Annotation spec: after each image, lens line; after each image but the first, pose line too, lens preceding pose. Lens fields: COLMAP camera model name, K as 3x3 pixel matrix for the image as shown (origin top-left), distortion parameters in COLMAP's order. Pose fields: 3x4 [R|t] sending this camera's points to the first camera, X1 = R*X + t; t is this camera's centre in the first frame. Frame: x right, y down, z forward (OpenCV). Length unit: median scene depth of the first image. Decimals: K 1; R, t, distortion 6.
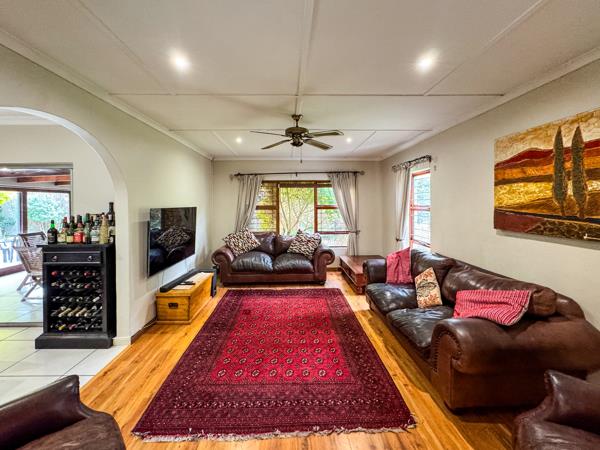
lens RADIAL K [[247.2, 0, 299.6], [0, 247.2, 204.0], [0, 0, 1]] dist [-0.000376, 0.000005]
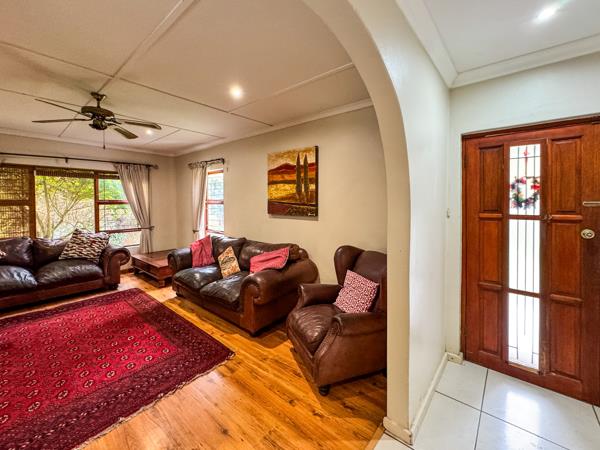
lens RADIAL K [[247.2, 0, 299.6], [0, 247.2, 204.0], [0, 0, 1]] dist [-0.000376, 0.000005]
pose [[0.650241, -0.009597, 0.759667, -0.205808], [0.005516, 0.999953, 0.007911, 0.027389], [-0.759708, -0.000954, 0.650264, -0.107879]]
